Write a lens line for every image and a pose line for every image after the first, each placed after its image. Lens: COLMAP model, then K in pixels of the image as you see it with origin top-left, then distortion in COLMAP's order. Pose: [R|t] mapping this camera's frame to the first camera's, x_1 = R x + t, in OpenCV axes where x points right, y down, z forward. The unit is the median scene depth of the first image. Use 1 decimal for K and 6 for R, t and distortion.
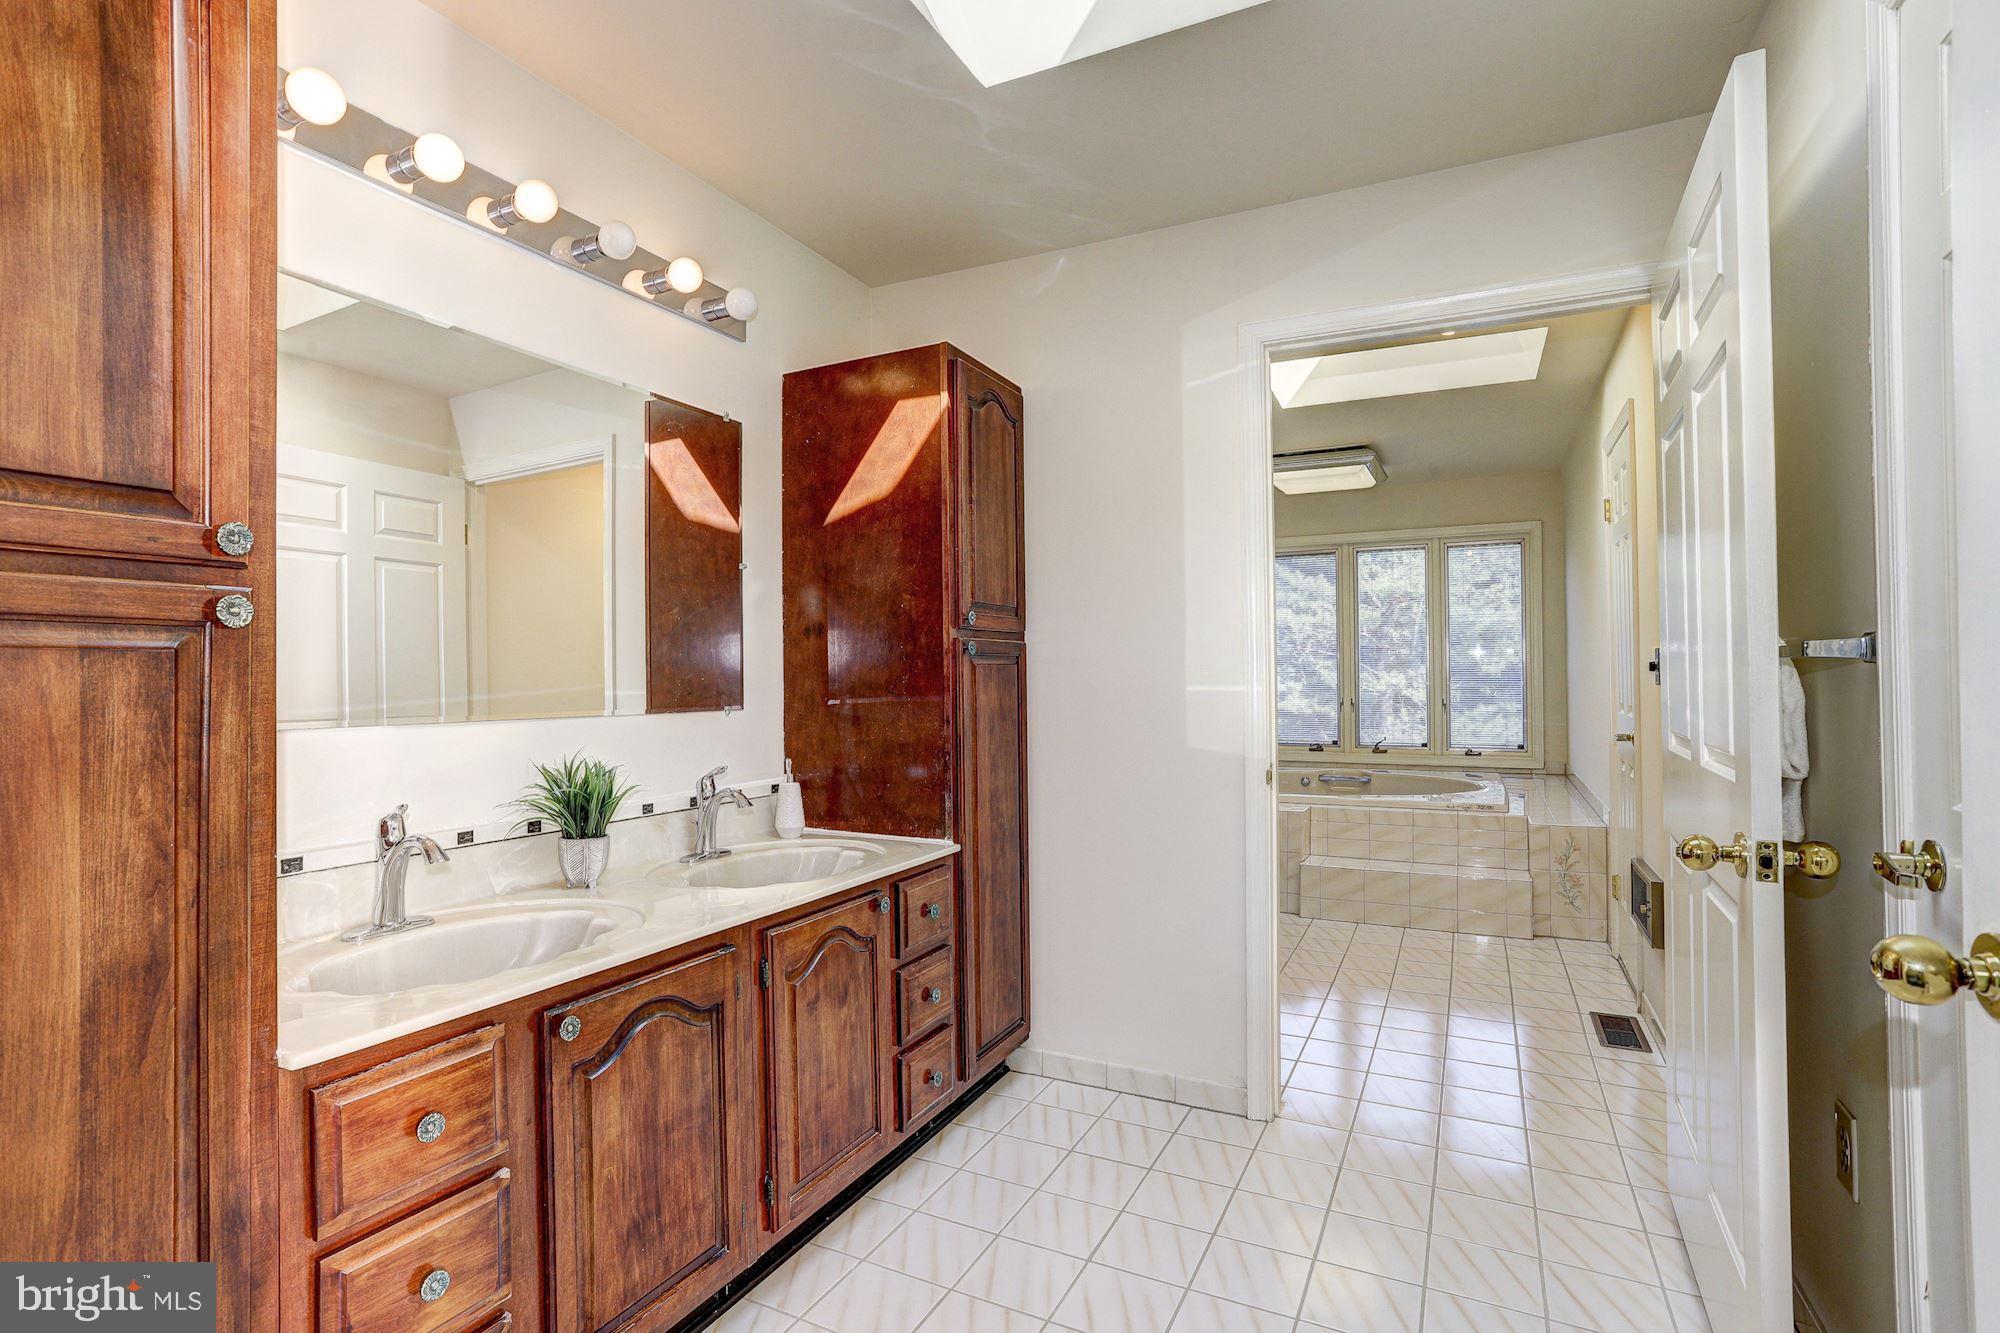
lens RADIAL K [[970.4, 0, 1012.5], [0, 970.4, 669.0], [0, 0, 1]] dist [-0.003927, -0.000064]
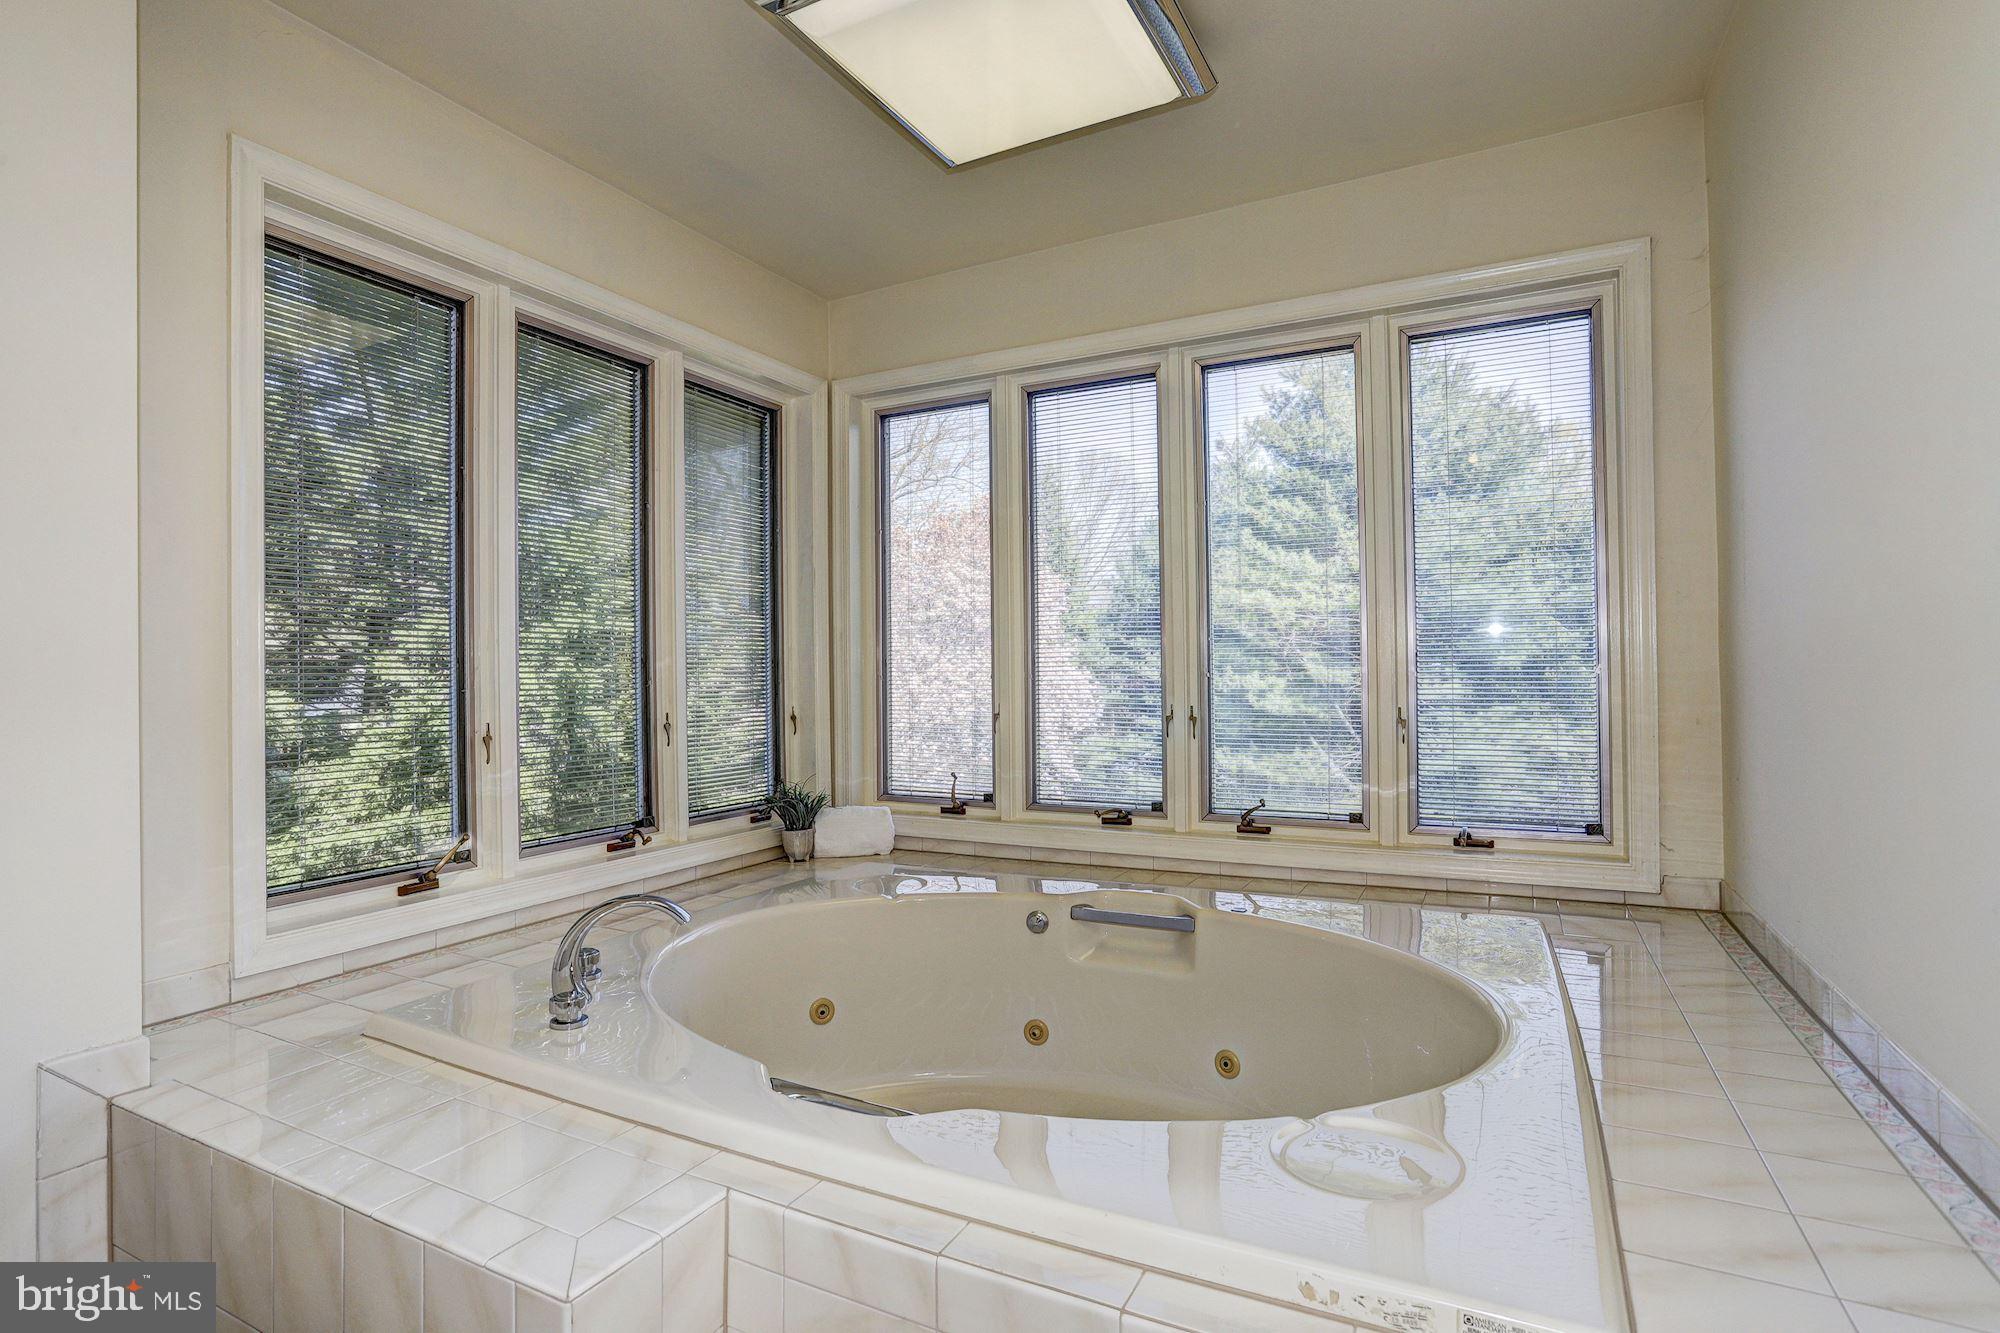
lens RADIAL K [[982.3, 0, 984.0], [0, 982.3, 668.7], [0, 0, 1]] dist [-0.044505, 0.015709]
pose [[0.999338, -0.001921, -0.036319, 0.277019], [0.002004, 0.999995, 0.002242, 0.013231], [0.036314, -0.002313, 0.999338, 0.569247]]
